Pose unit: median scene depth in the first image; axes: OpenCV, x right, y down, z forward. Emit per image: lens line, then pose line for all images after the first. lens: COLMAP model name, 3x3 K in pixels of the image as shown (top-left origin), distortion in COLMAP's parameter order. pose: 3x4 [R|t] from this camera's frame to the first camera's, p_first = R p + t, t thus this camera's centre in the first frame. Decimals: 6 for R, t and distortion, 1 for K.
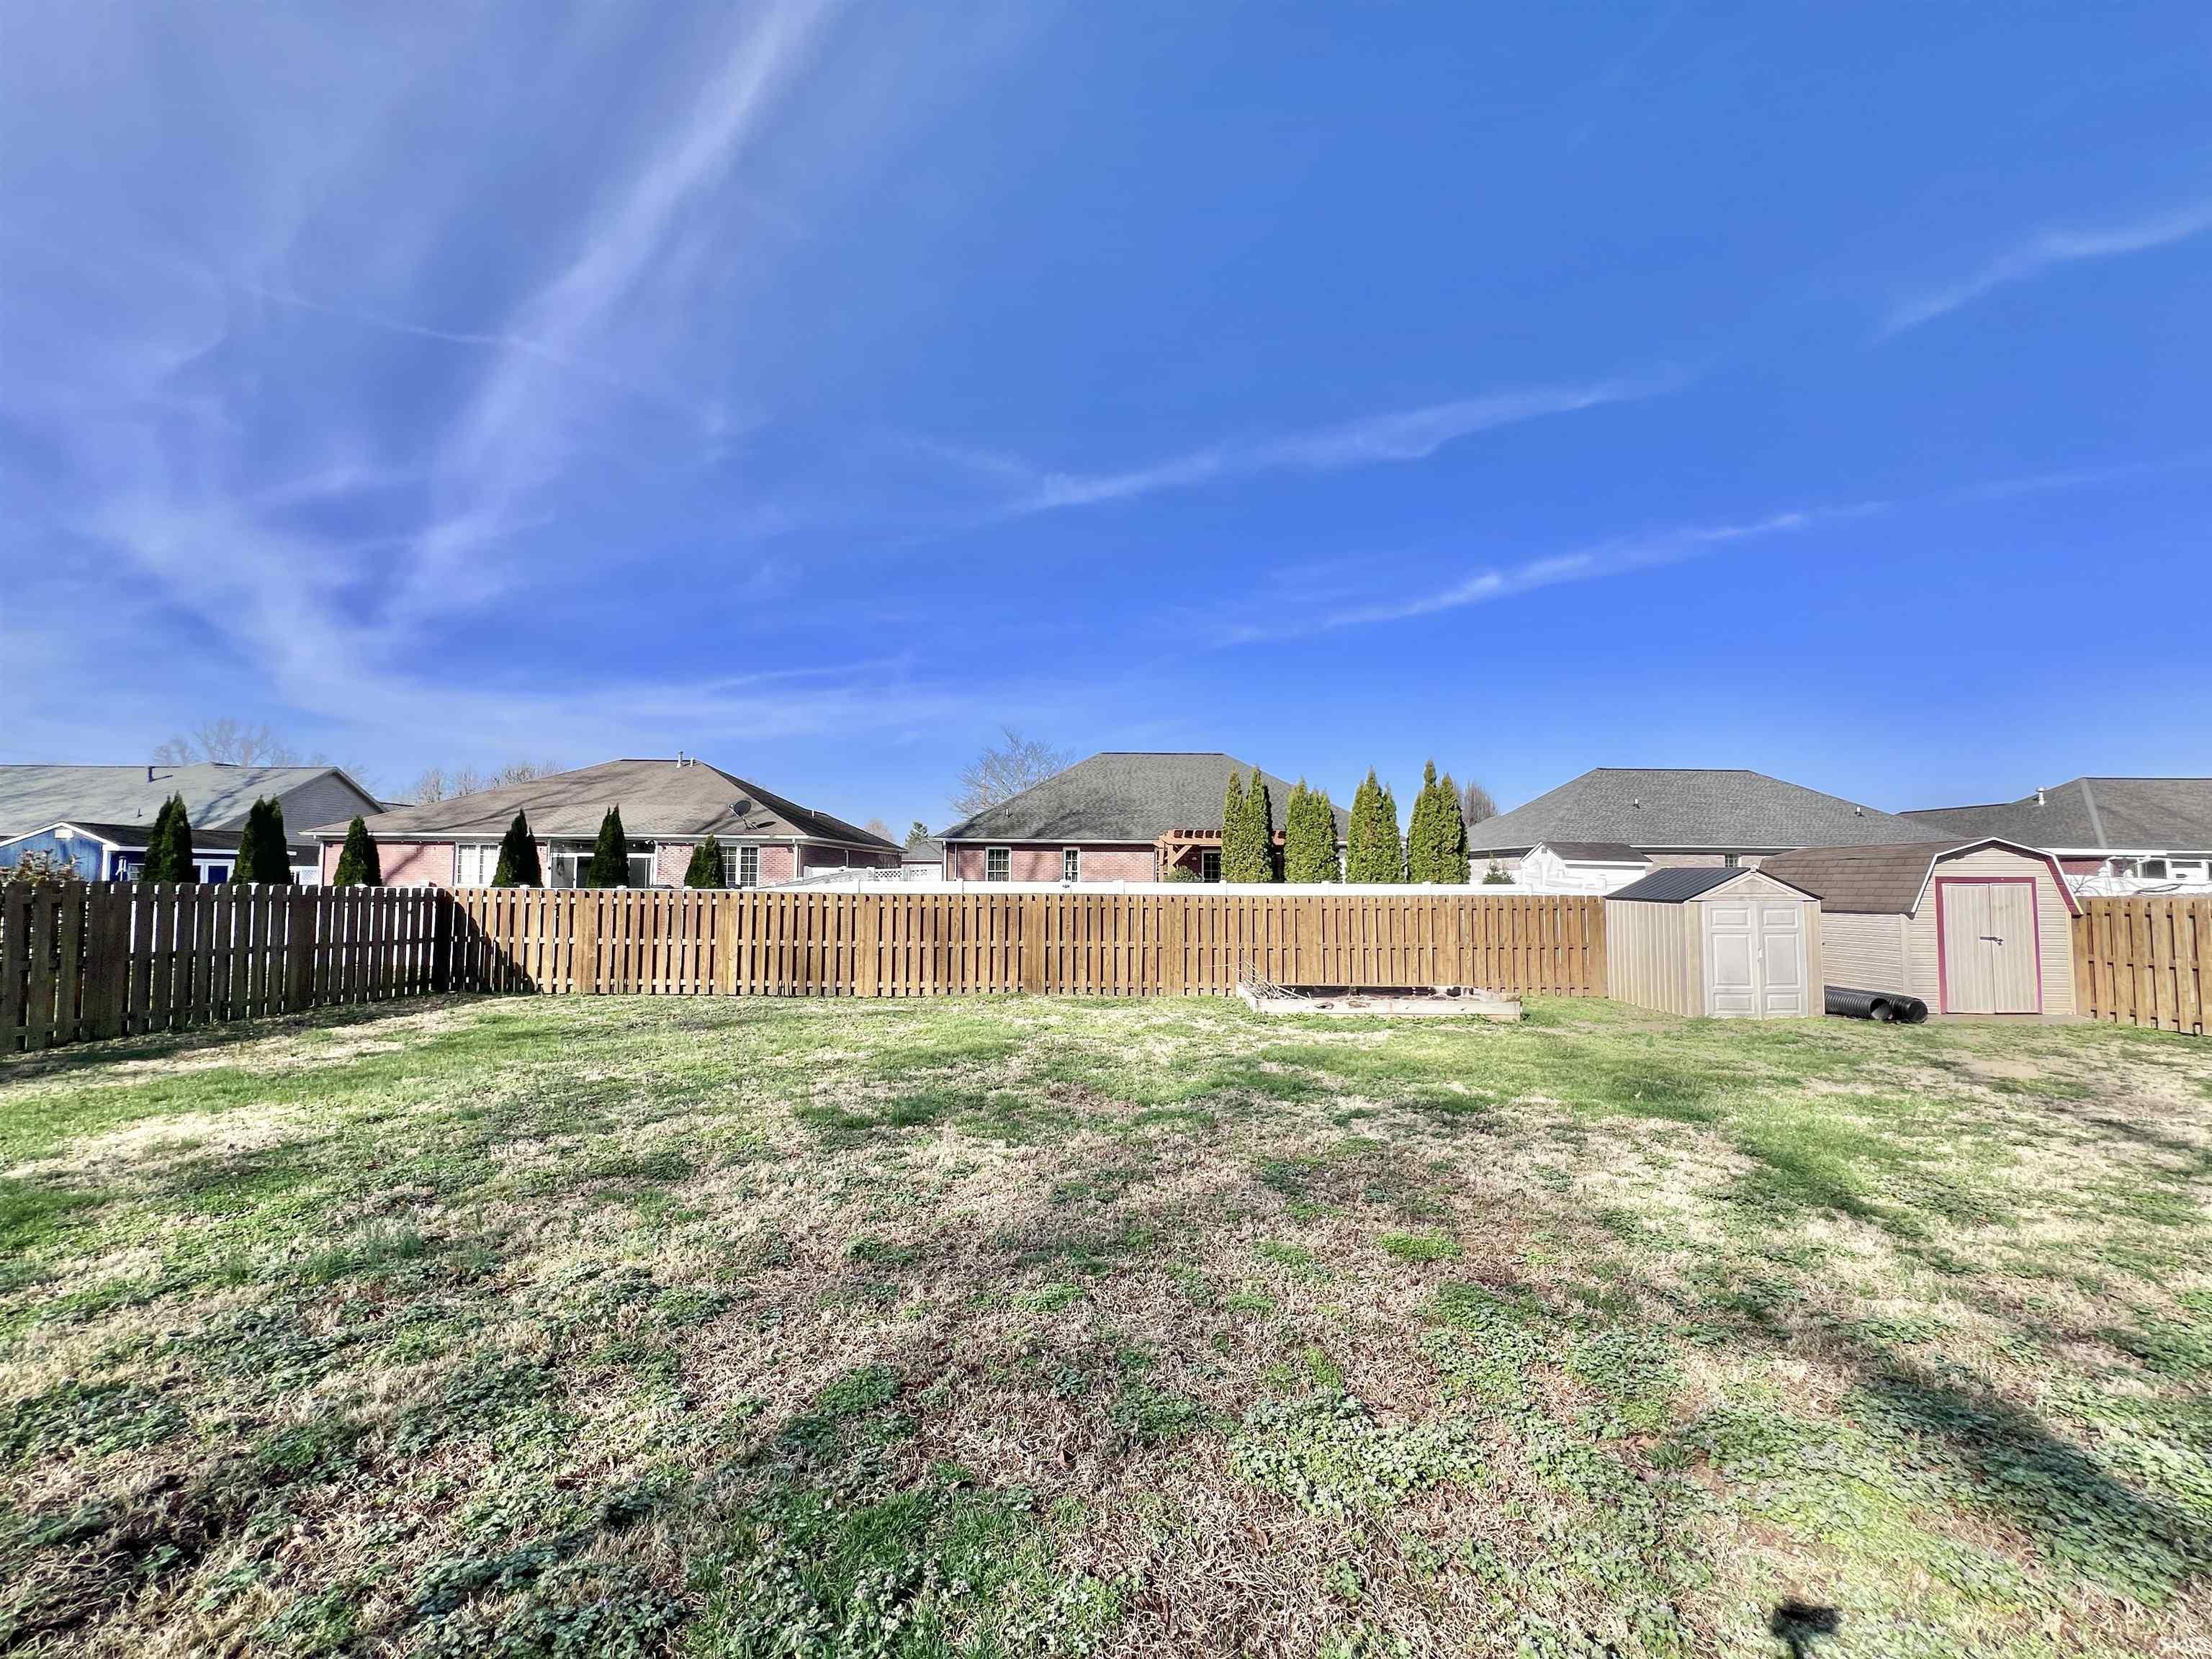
lens RADIAL K [[885.0, 0, 1112.1], [0, 885.0, 834.1], [0, 0, 1]] dist [-0.002132, 0.000723]
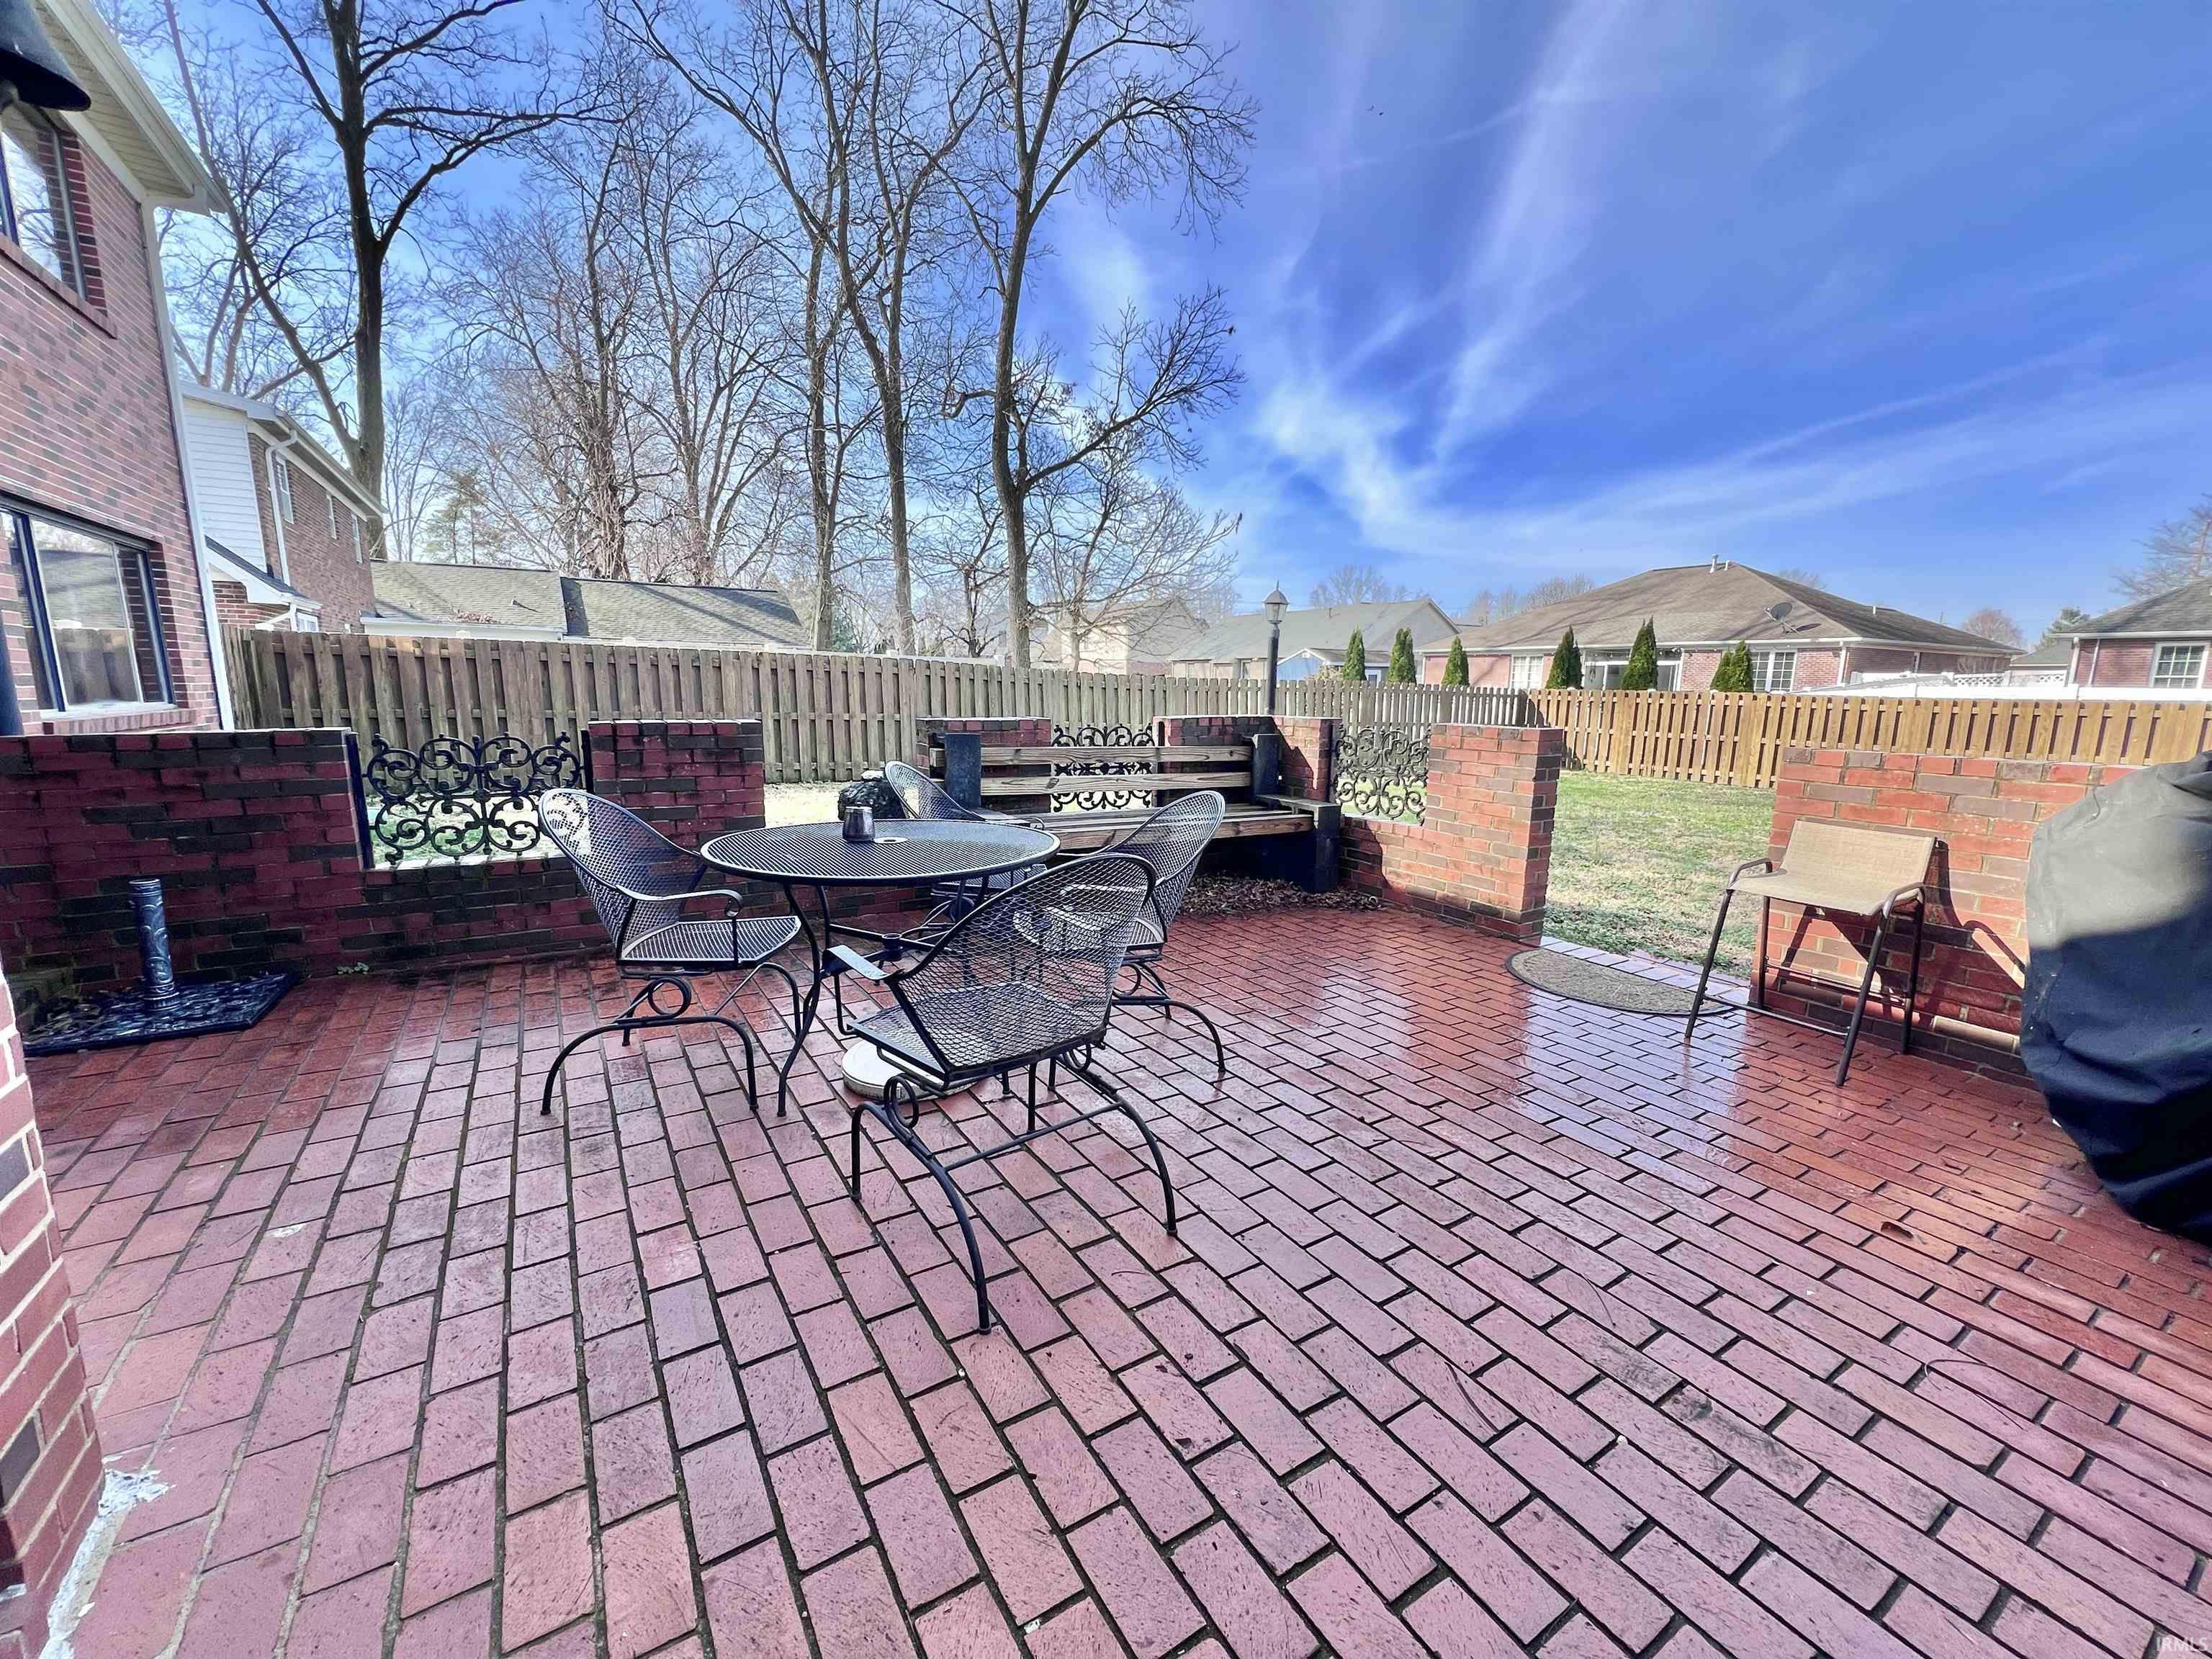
lens RADIAL K [[885.0, 0, 1112.1], [0, 885.0, 834.1], [0, 0, 1]] dist [-0.002132, 0.000723]
pose [[0.512170, 0.144768, -0.846595, 0.079218], [0.037205, 0.981028, 0.190264, -0.001773], [0.858078, -0.128945, 0.497067, -0.180559]]
